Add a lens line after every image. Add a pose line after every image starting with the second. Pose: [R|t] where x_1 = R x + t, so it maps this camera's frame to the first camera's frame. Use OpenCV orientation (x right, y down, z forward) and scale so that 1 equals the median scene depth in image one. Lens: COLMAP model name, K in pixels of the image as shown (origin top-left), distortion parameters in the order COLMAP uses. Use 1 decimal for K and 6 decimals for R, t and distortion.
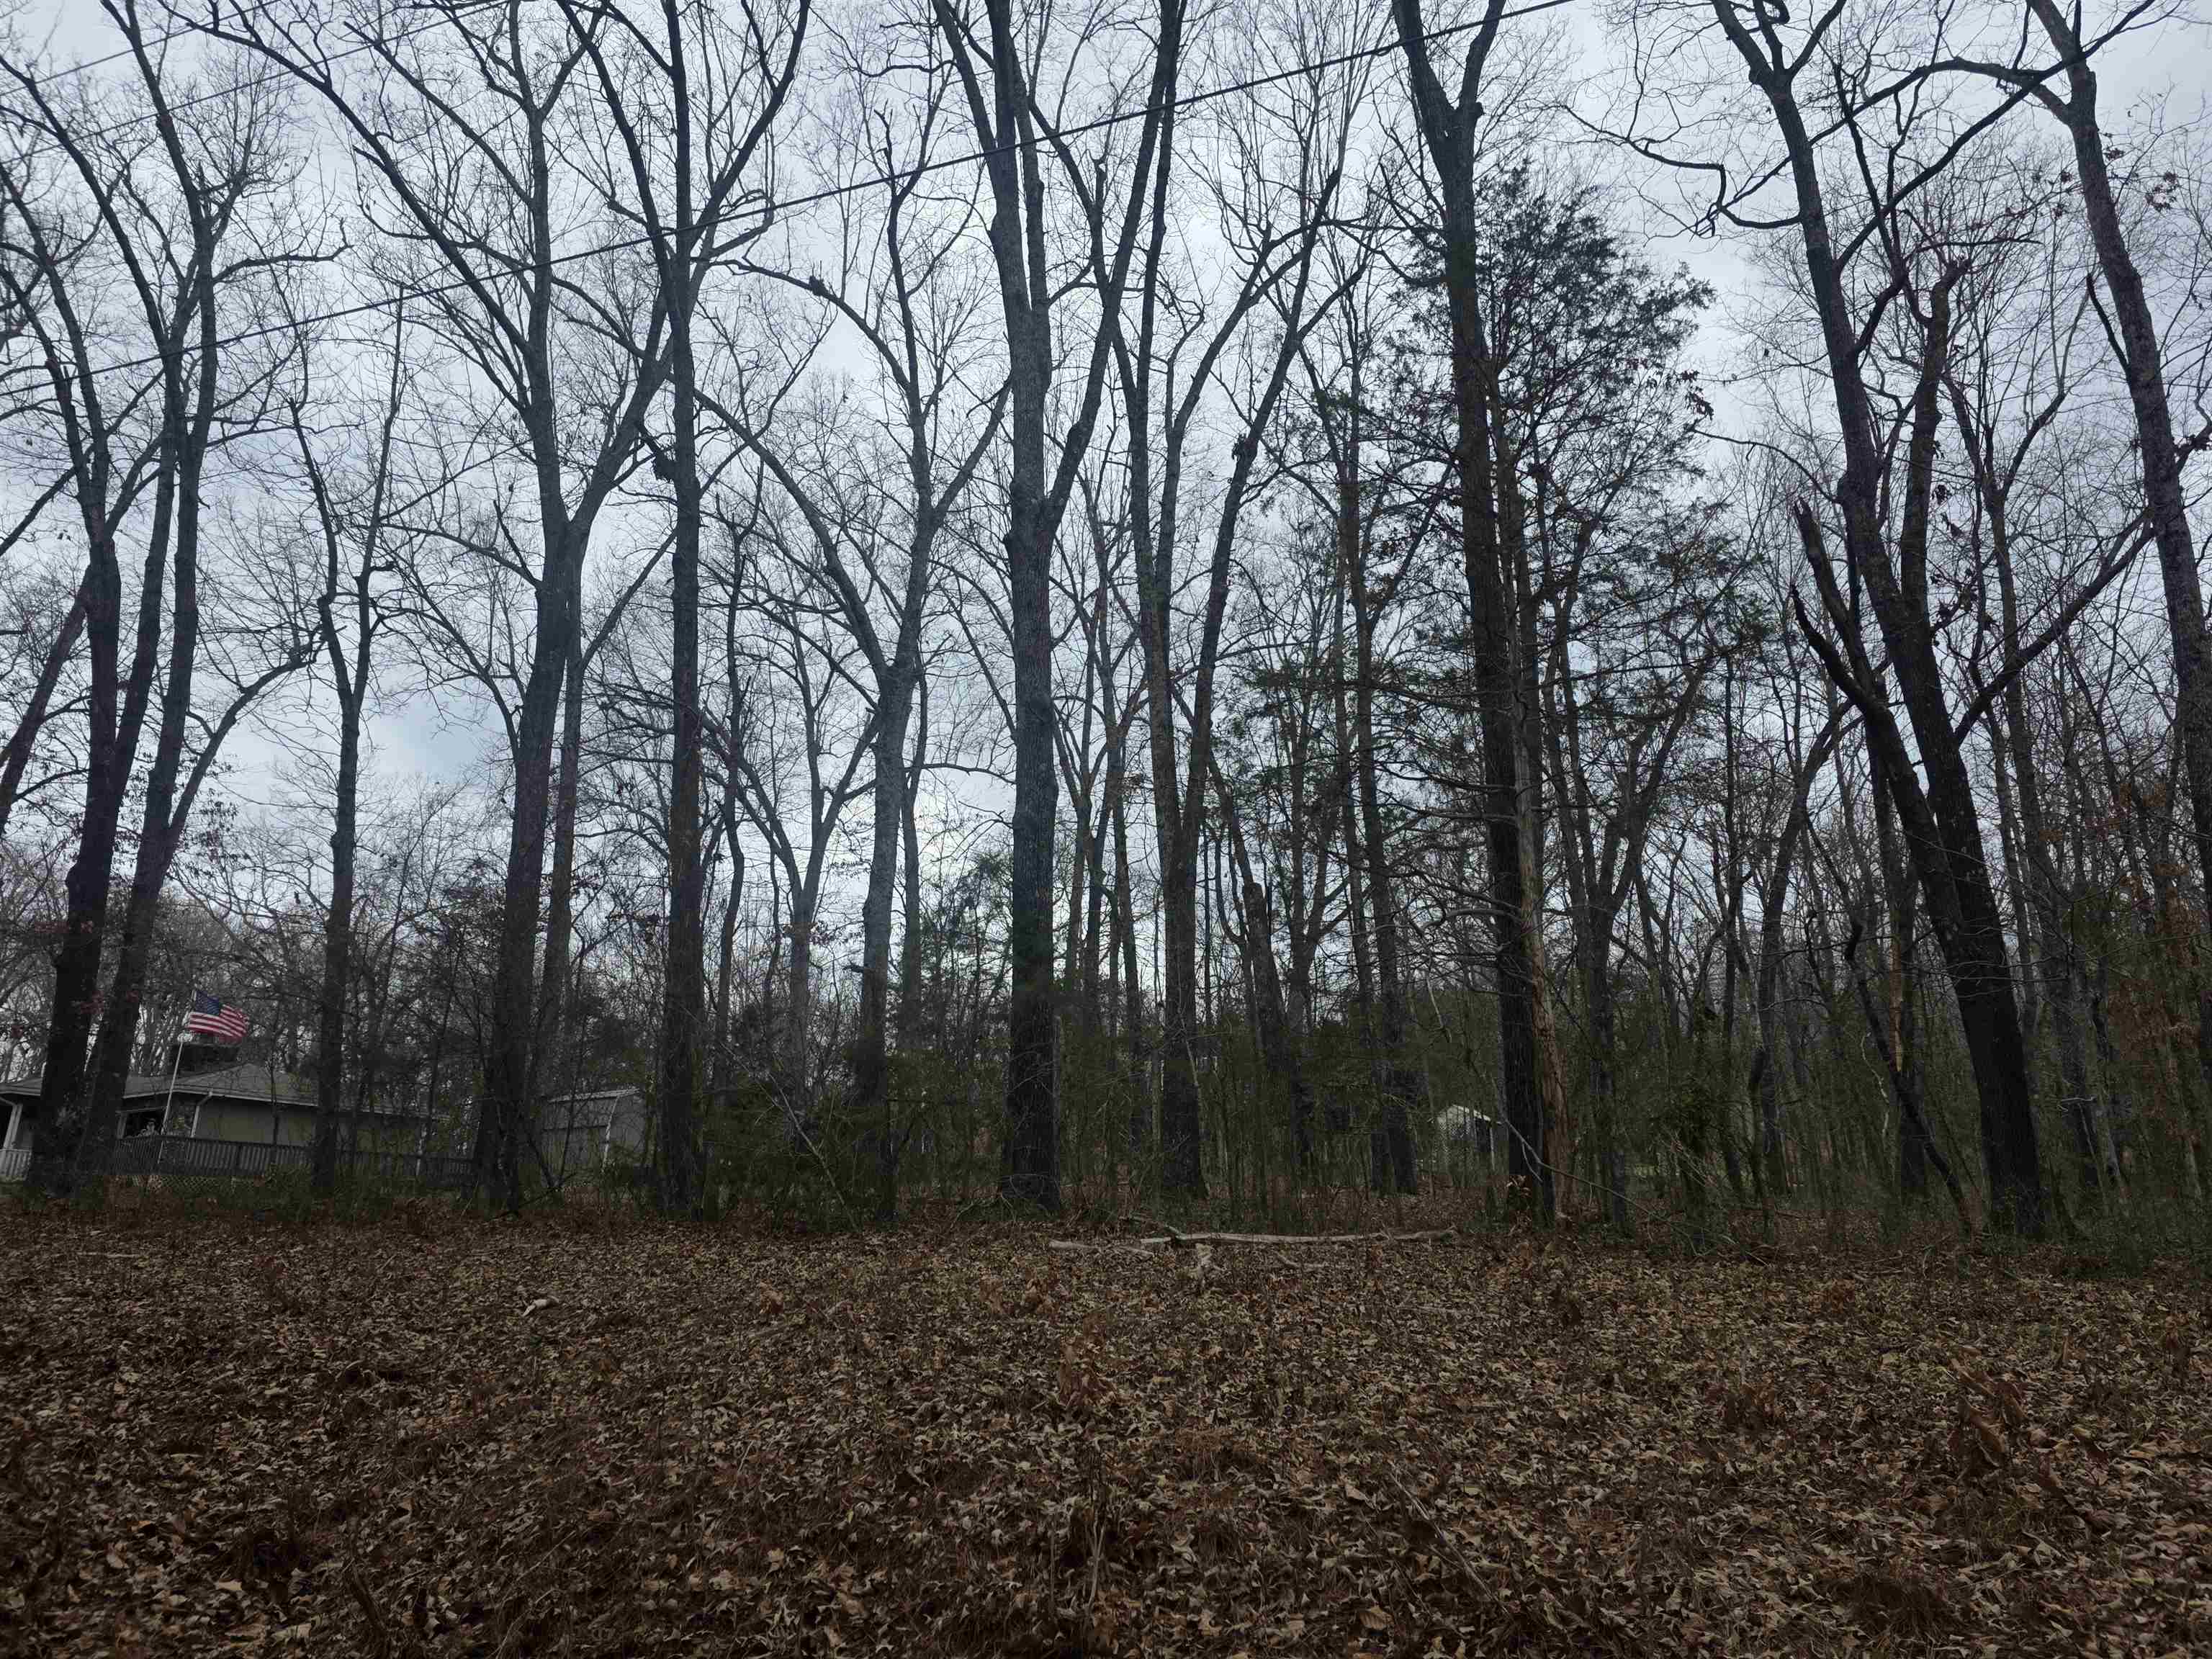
lens RADIAL K [[1460.5, 0, 1134.4], [0, 1460.5, 801.7], [0, 0, 1]] dist [0.067017, -0.059235]
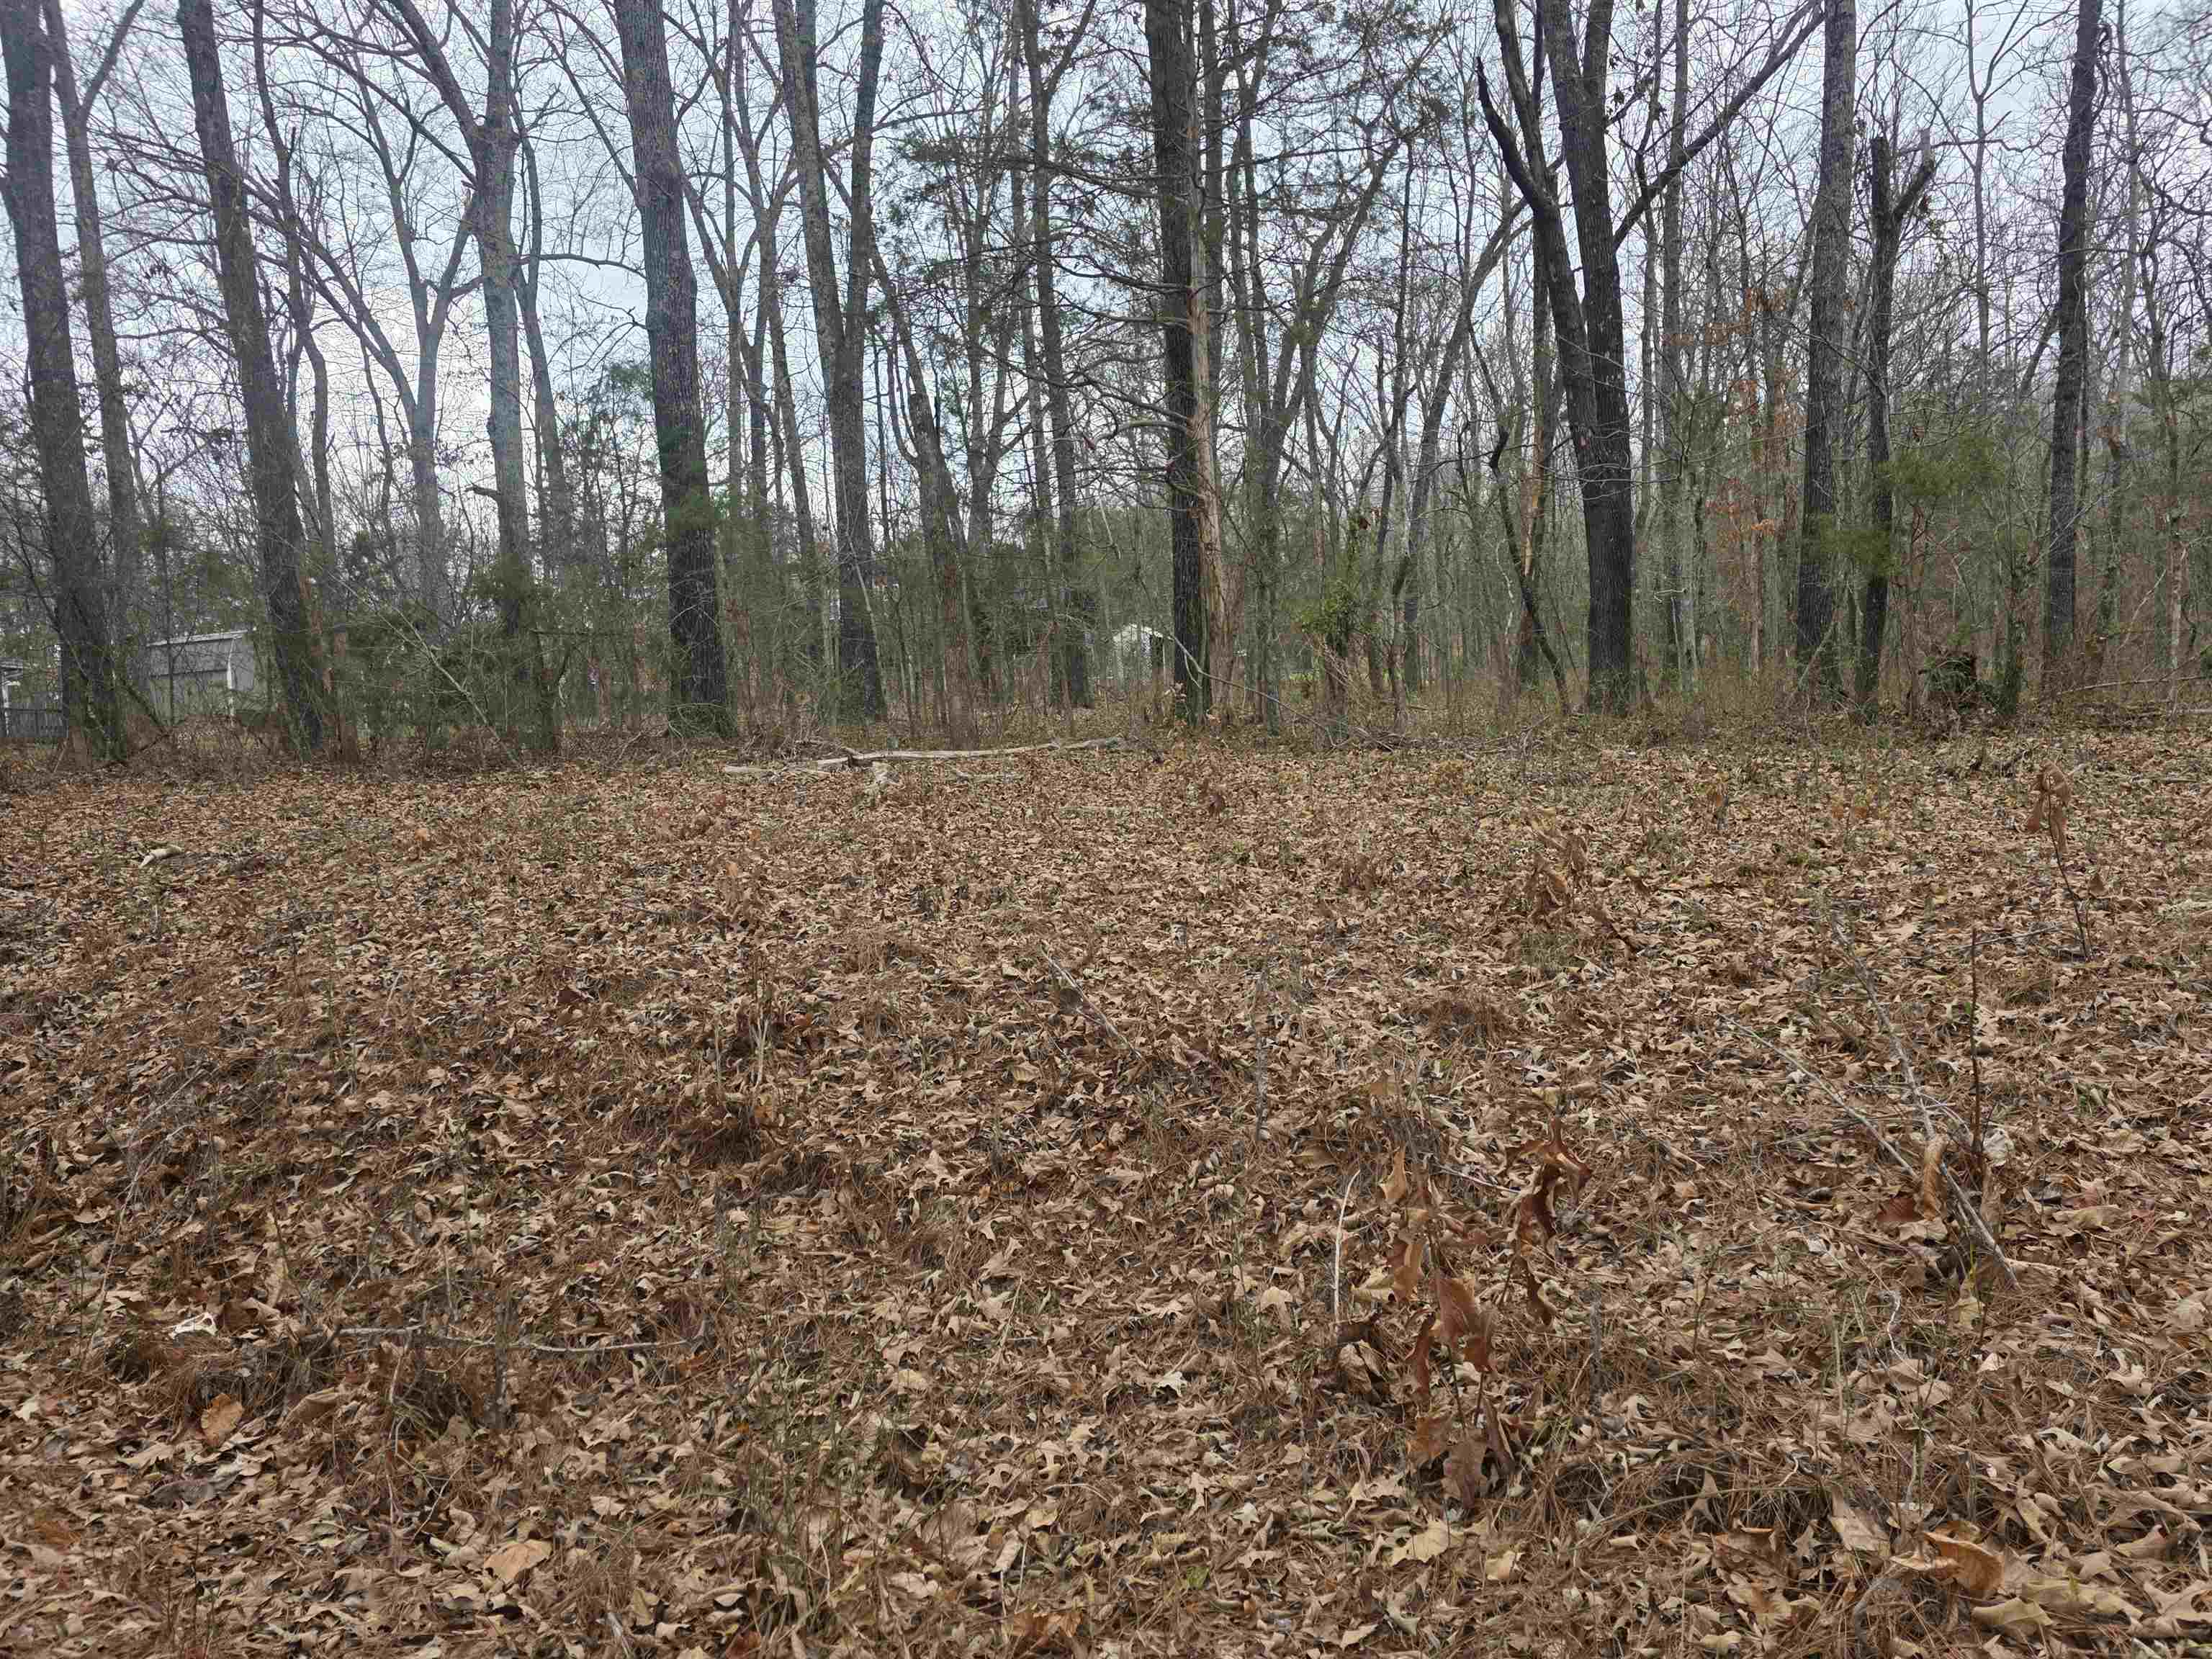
lens RADIAL K [[1459.1, 0, 1123.8], [0, 1459.1, 820.6], [0, 0, 1]] dist [0.078176, -0.071518]
pose [[0.978851, -0.057237, 0.196405, 0.008278], [-0.010249, 0.945135, 0.326519, 0.005083], [-0.204318, -0.321626, 0.924560, 0.011249]]
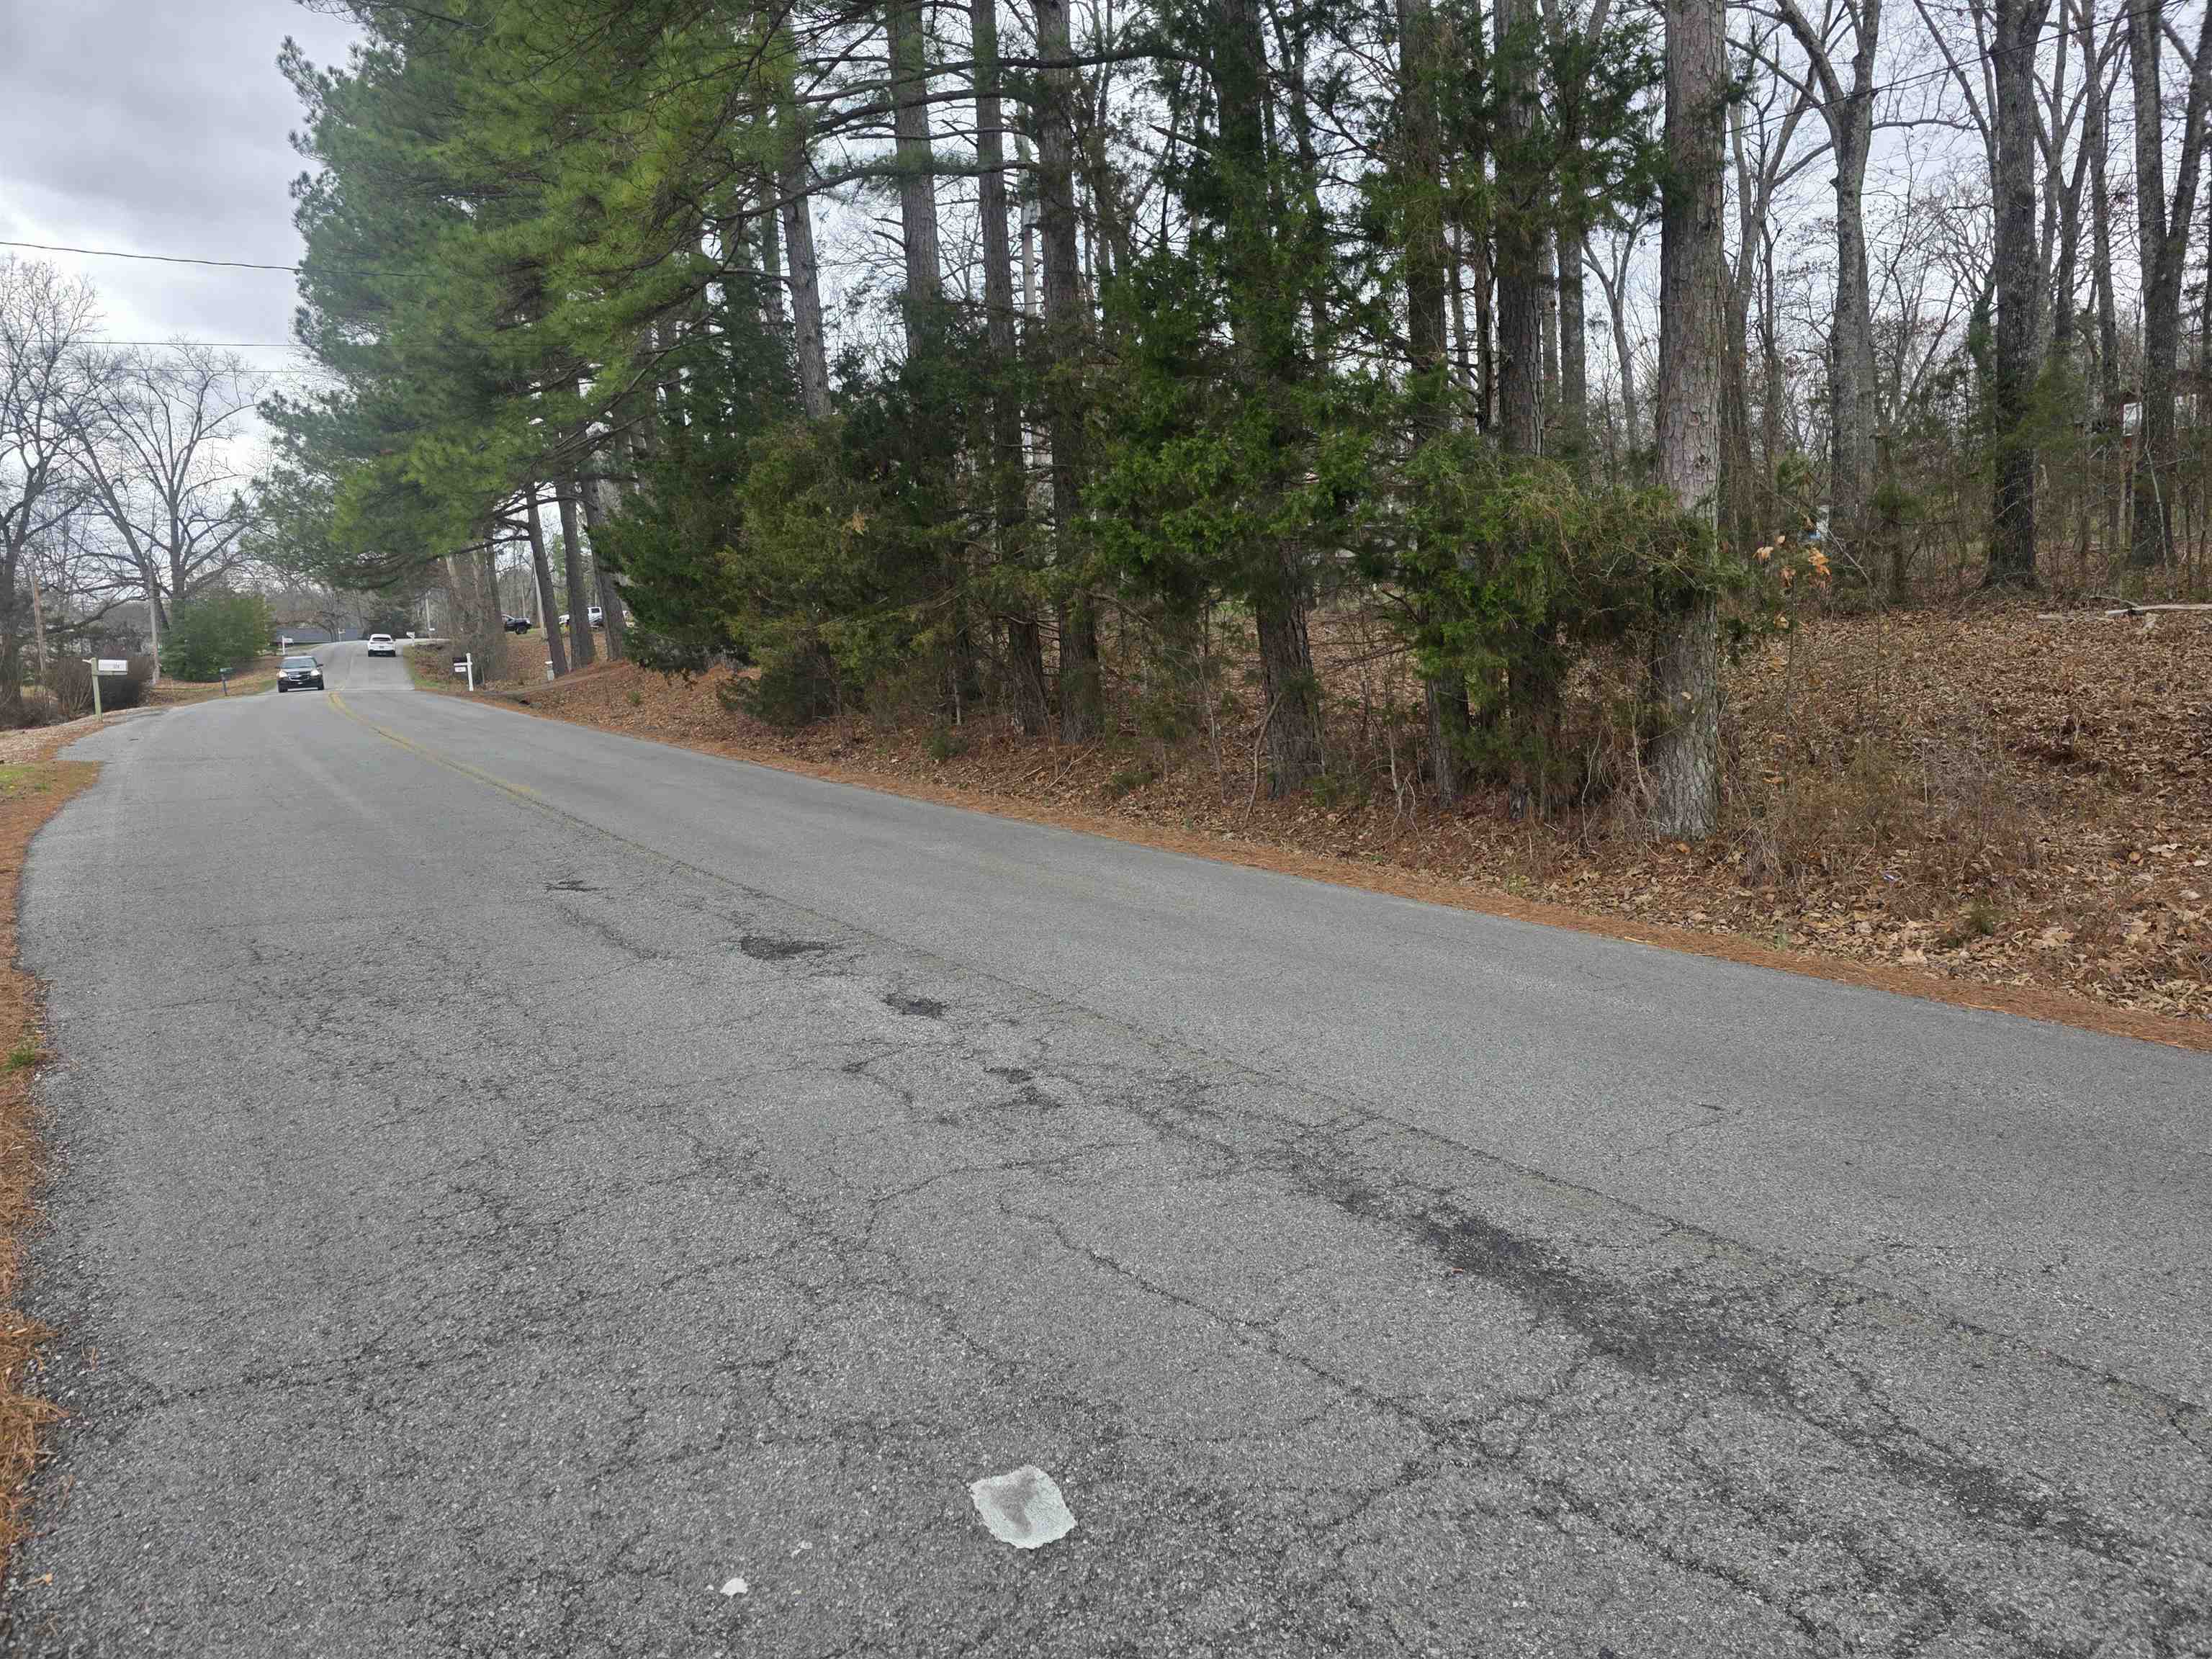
lens RADIAL K [[1460.5, 0, 1134.4], [0, 1460.5, 801.7], [0, 0, 1]] dist [0.067017, -0.059235]
pose [[0.838678, 0.026379, -0.543989, 0.003721], [0.197902, 0.915791, 0.349517, -0.219378], [0.507400, -0.400788, 0.762833, -0.649718]]
